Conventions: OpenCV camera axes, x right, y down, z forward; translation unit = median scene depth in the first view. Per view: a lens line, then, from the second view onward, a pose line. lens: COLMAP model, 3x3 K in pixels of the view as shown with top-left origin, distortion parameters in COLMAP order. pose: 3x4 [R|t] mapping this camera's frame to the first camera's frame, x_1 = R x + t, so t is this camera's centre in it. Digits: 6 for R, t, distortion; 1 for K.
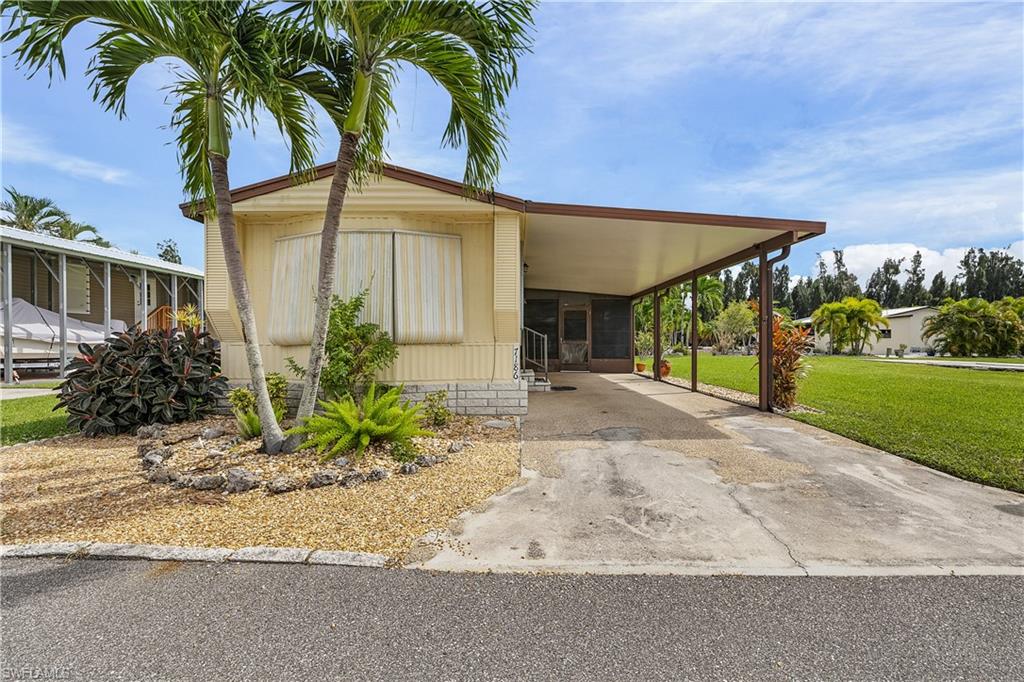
lens RADIAL K [[441.0, 0, 520.4], [0, 441.0, 342.9], [0, 0, 1]] dist [0.000504, -0.000185]
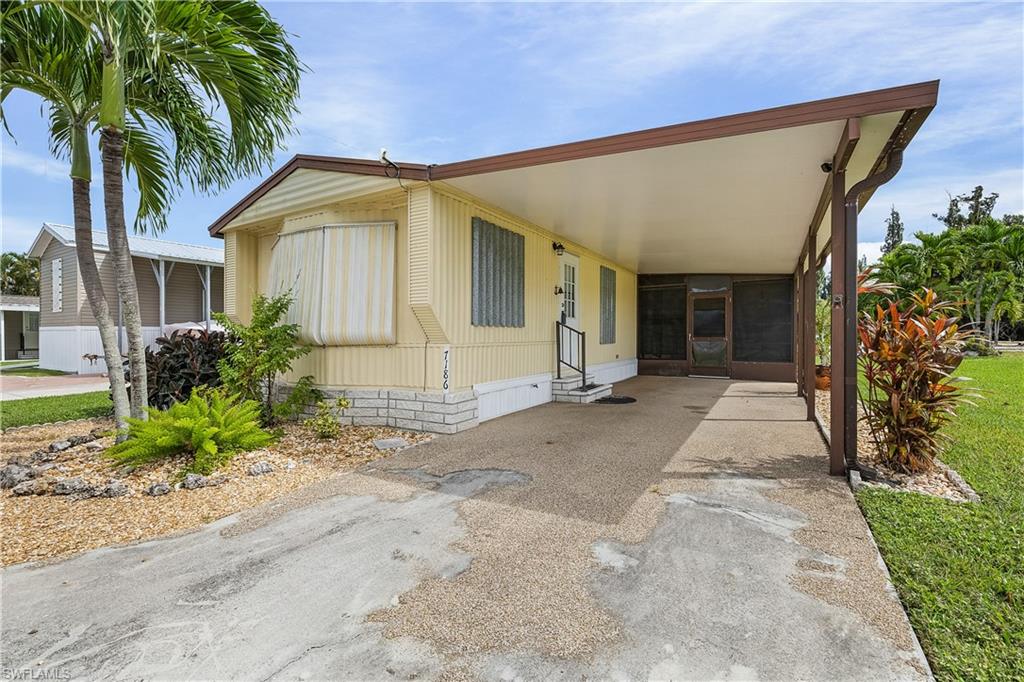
lens RADIAL K [[441.0, 0, 511.8], [0, 441.0, 339.8], [0, 0, 1]] dist [0.000504, -0.000185]
pose [[0.864699, -0.001287, -0.502289, 0.528989], [0.003632, 0.999987, 0.003690, -0.011786], [0.502278, -0.005015, 0.864692, 0.379547]]
